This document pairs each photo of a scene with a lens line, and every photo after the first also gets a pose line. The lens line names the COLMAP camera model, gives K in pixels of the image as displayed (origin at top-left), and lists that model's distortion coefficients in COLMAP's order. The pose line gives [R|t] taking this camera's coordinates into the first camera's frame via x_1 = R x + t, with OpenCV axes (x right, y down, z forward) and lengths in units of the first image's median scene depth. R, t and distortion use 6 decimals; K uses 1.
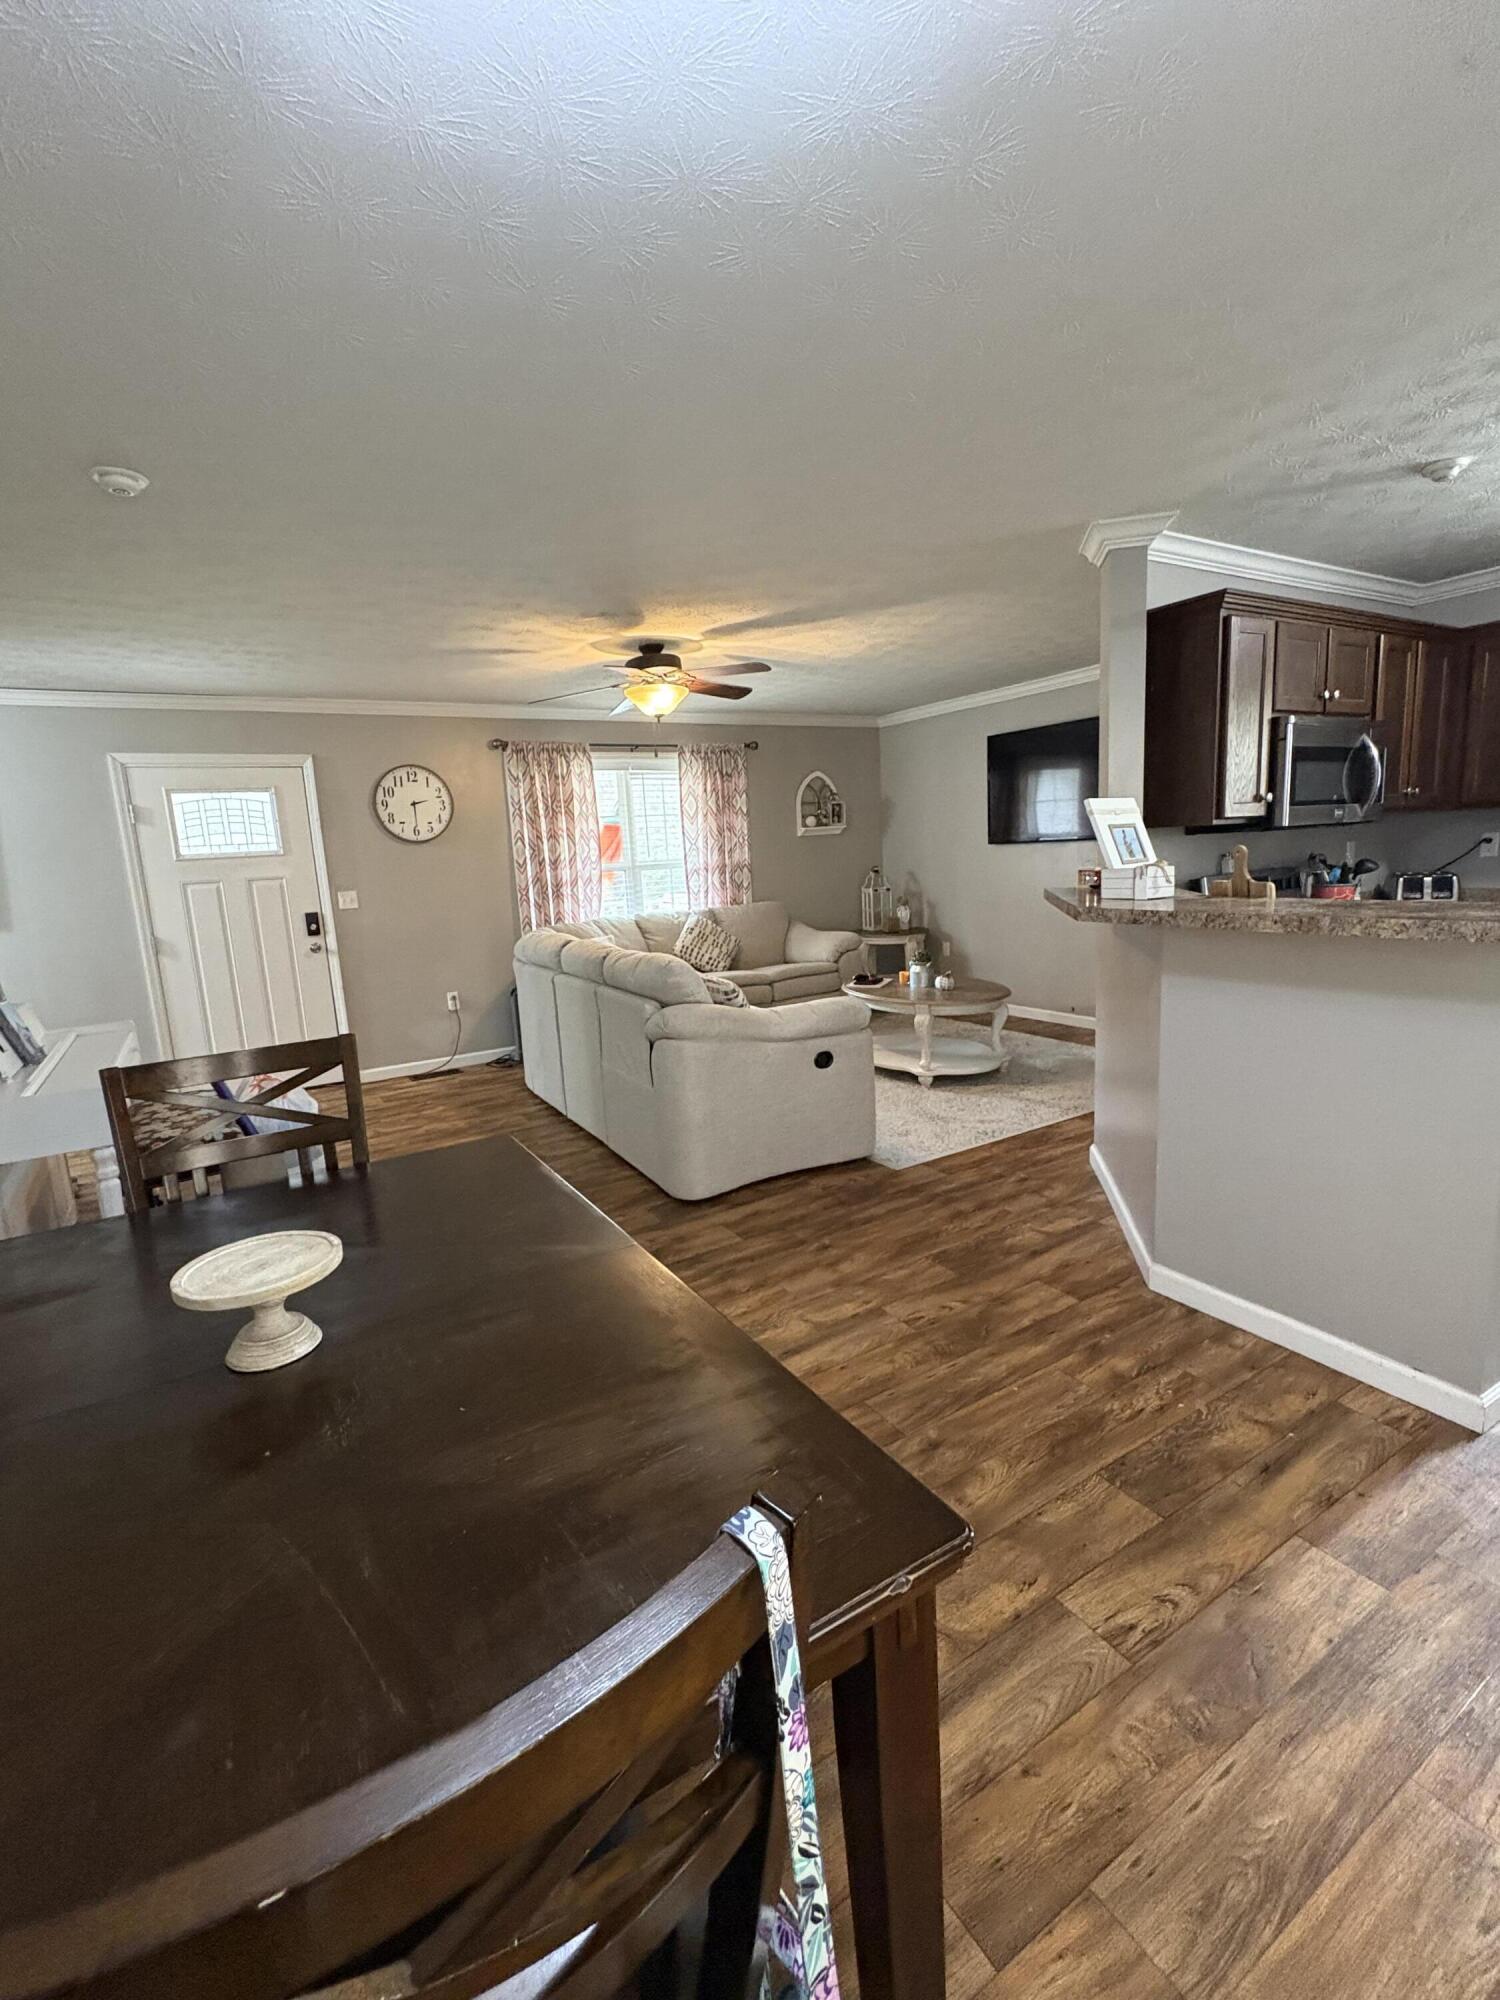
lens RADIAL K [[888.0, 0, 751.1], [0, 888.0, 1002.8], [0, 0, 1]] dist [0.001160, -0.000310]
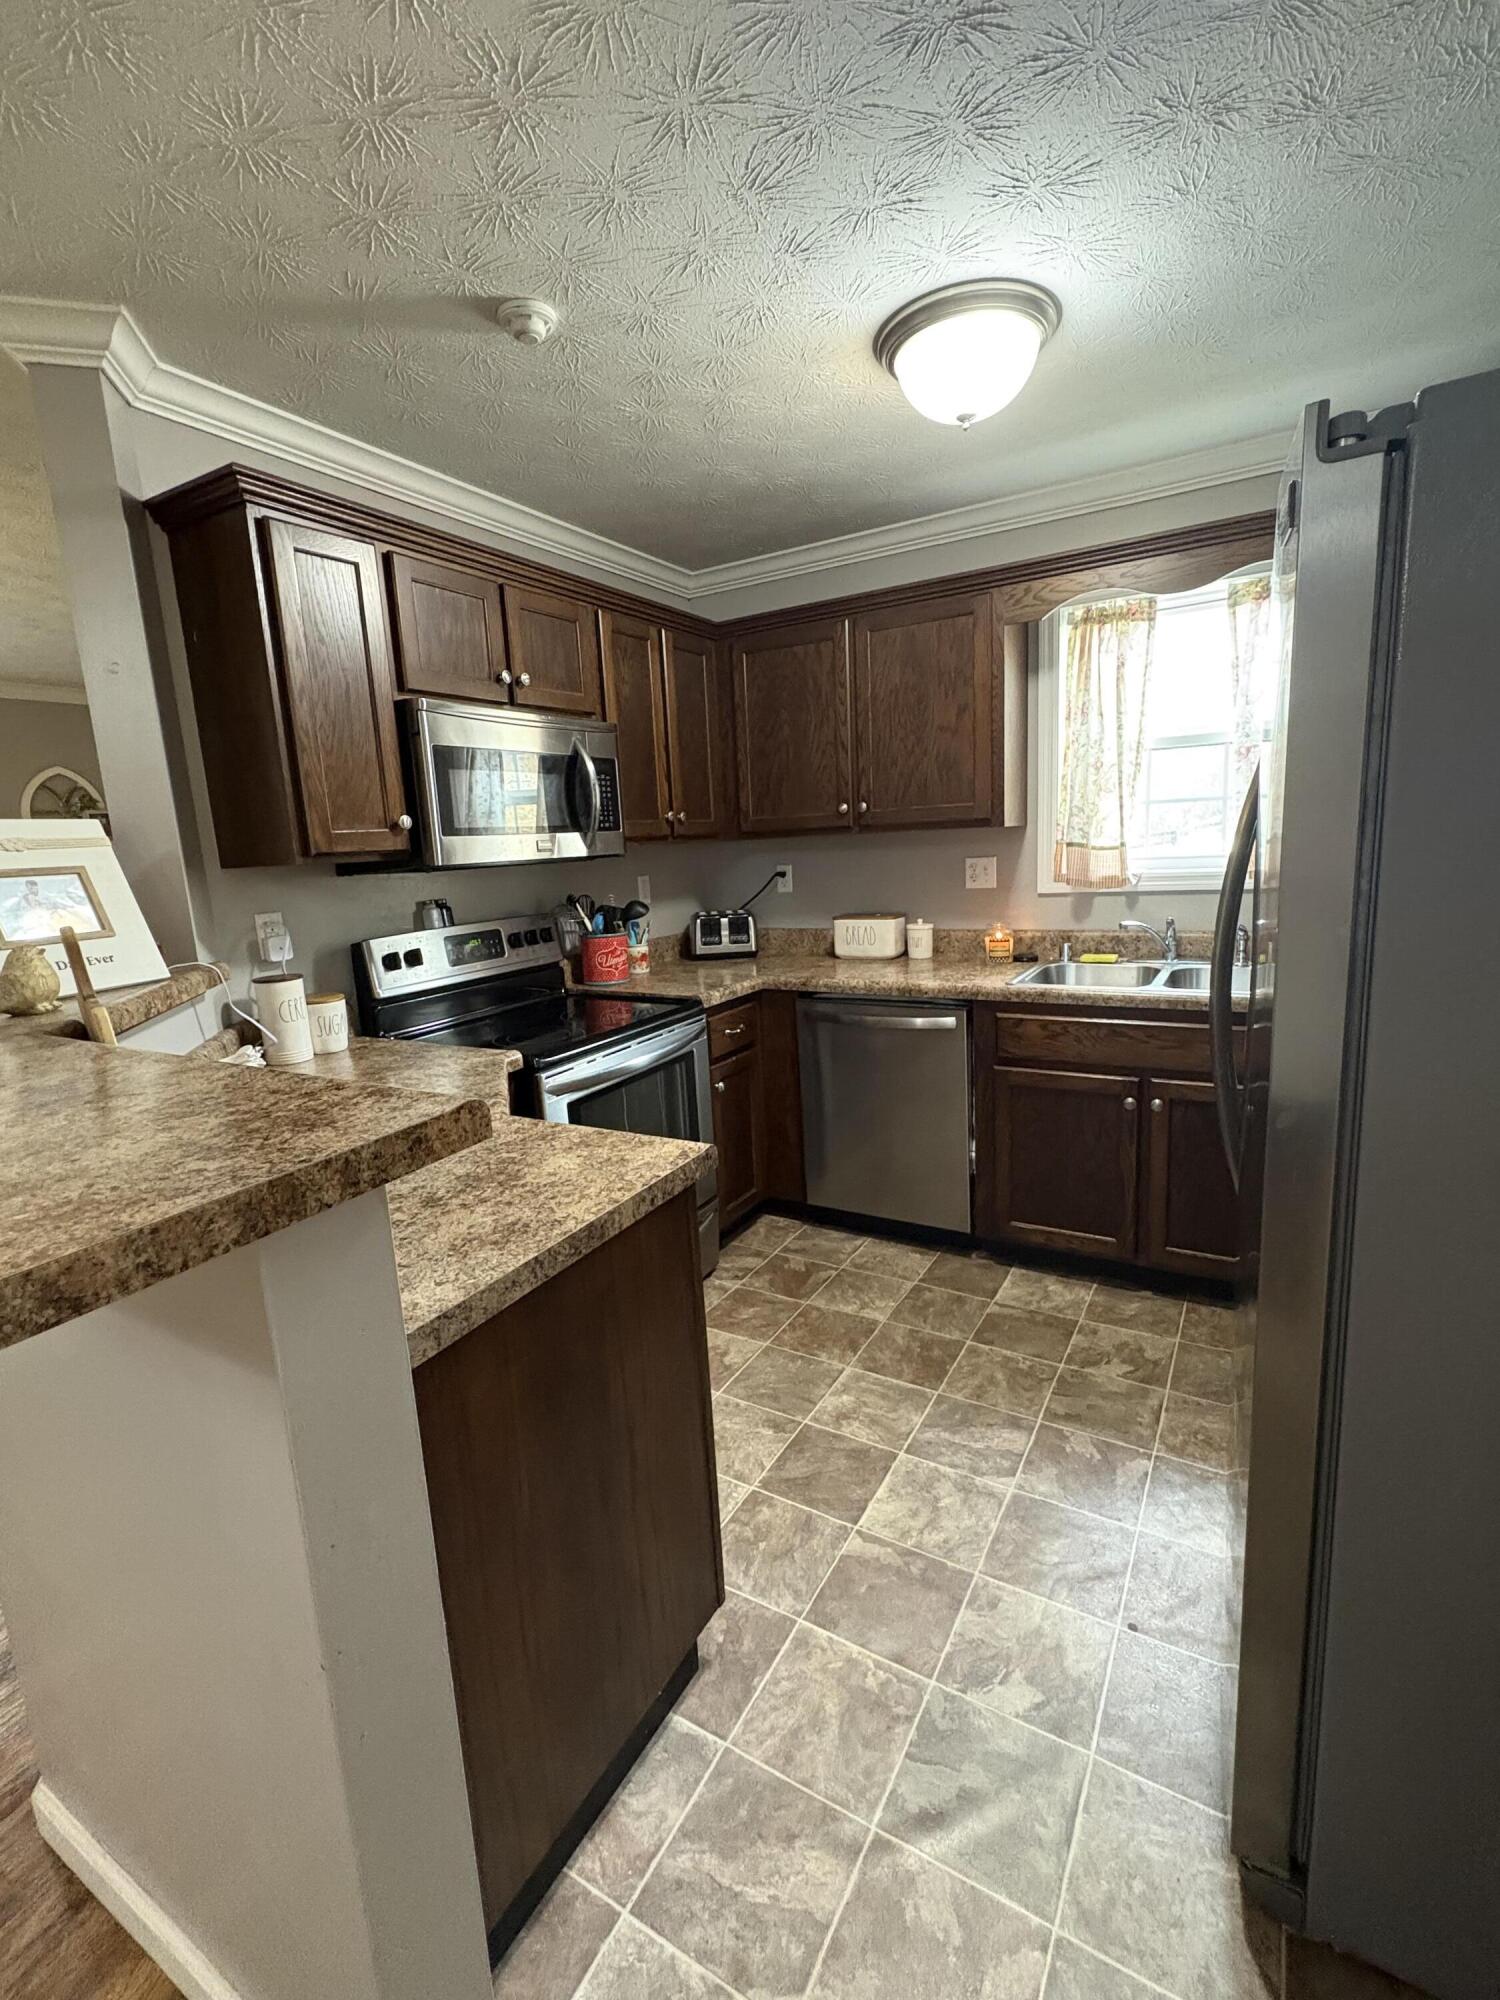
lens RADIAL K [[888.0, 0, 751.1], [0, 888.0, 1002.8], [0, 0, 1]] dist [0.001160, -0.000310]
pose [[0.882123, -0.076482, 0.464768, 0.344350], [0.082765, 0.996545, 0.006904, -0.057709], [-0.463690, 0.032376, 0.885406, 0.216439]]
